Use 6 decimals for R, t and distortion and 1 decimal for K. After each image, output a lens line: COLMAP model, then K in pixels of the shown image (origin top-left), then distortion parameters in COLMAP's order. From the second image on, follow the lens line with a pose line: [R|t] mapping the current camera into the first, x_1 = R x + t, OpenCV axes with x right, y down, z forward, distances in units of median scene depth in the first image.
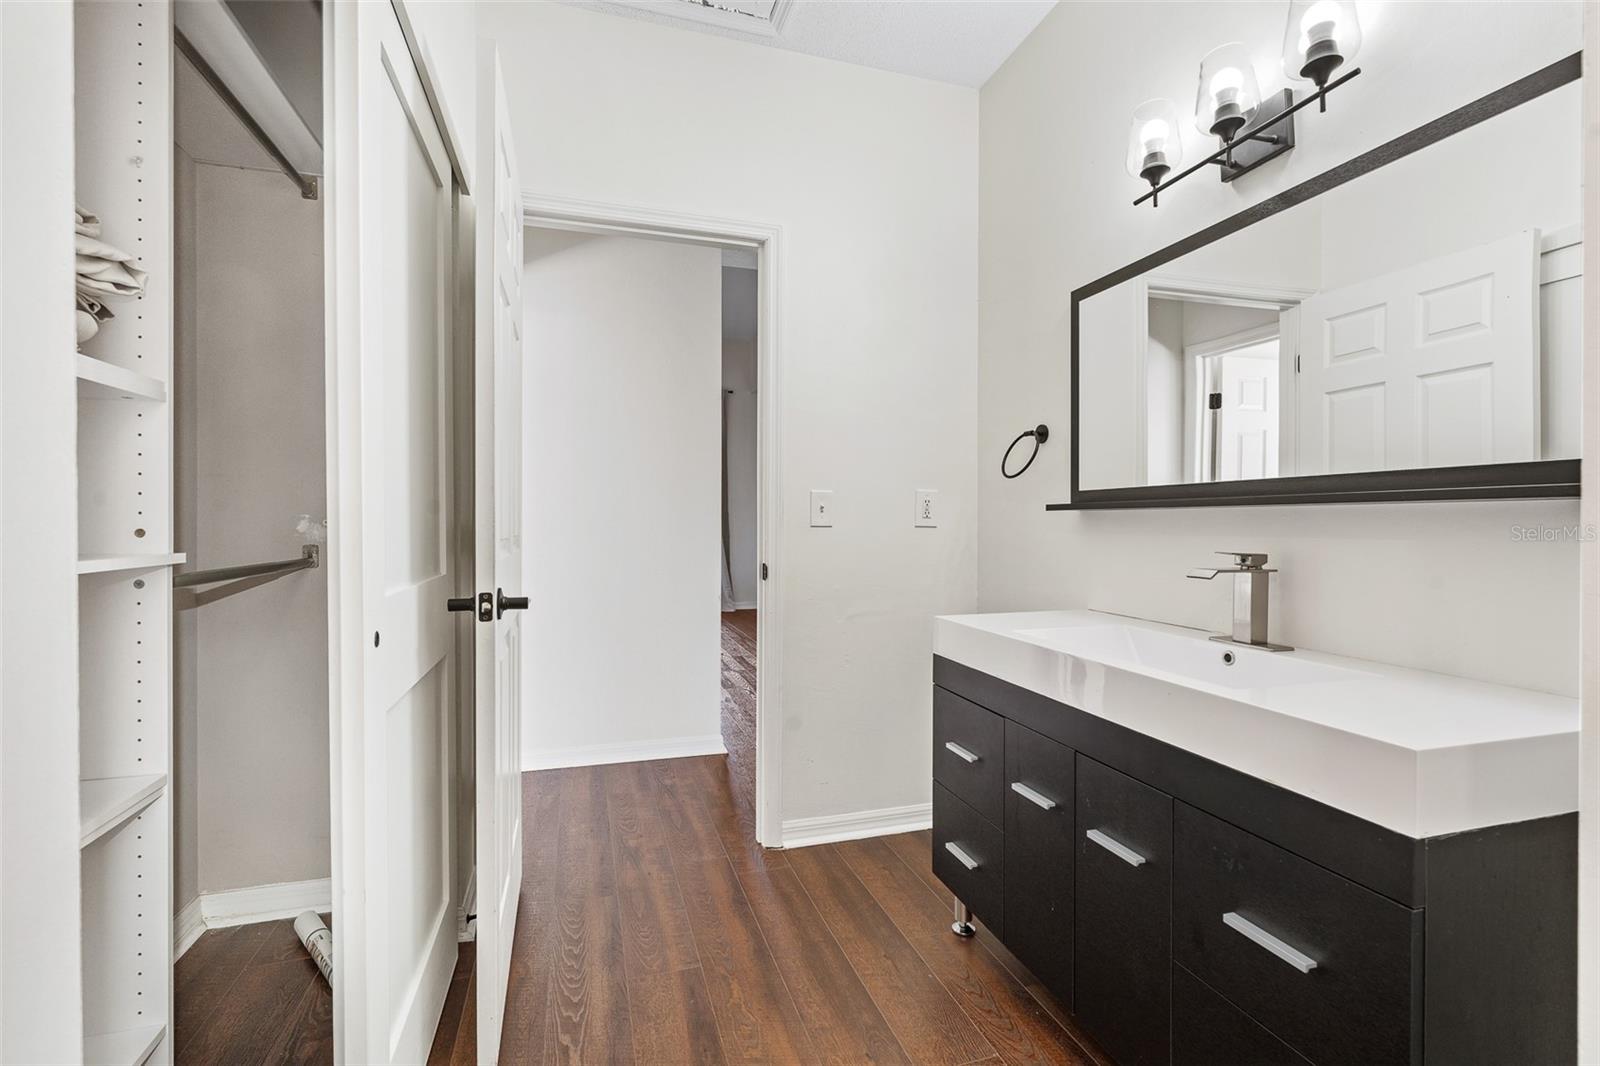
lens RADIAL K [[721.8, 0, 801.4], [0, 721.8, 529.3], [0, 0, 1]] dist [-0.005060, 0.001383]
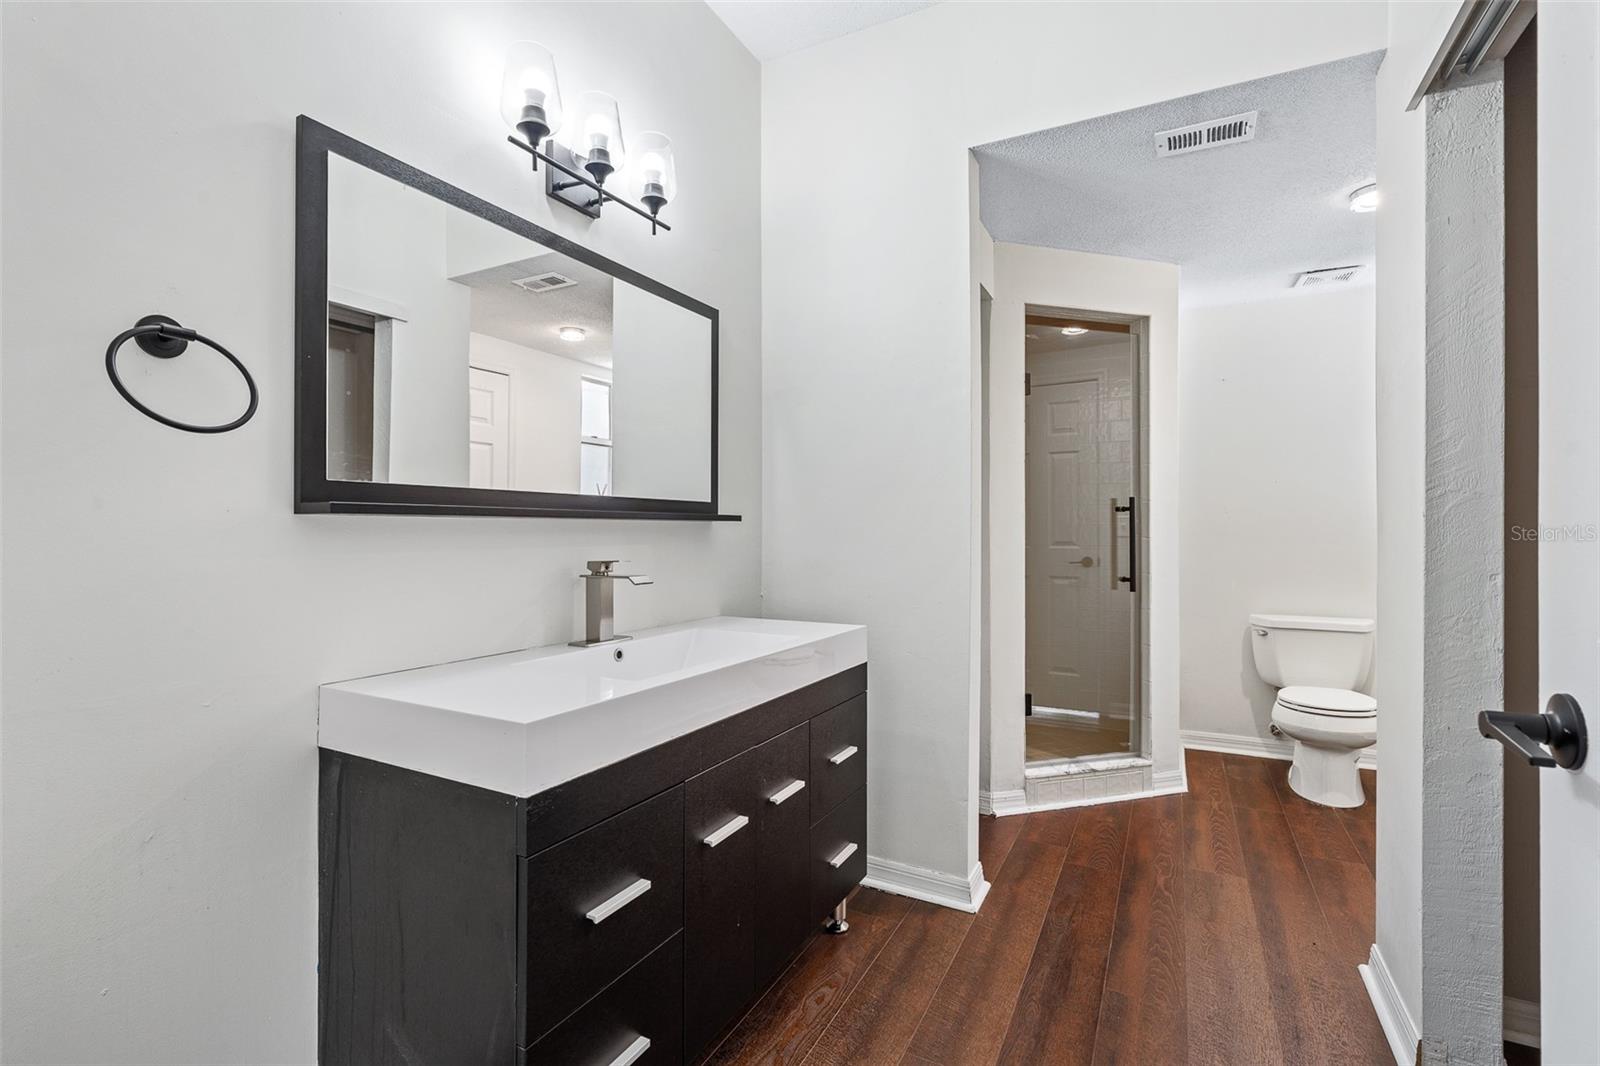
lens RADIAL K [[721.8, 0, 802.9], [0, 721.8, 531.2], [0, 0, 1]] dist [-0.005060, 0.001383]
pose [[-0.708907, -0.003379, 0.705294, -0.393841], [0.001874, 0.999976, 0.006674, -0.020072], [-0.705300, 0.006053, -0.708883, 1.555685]]
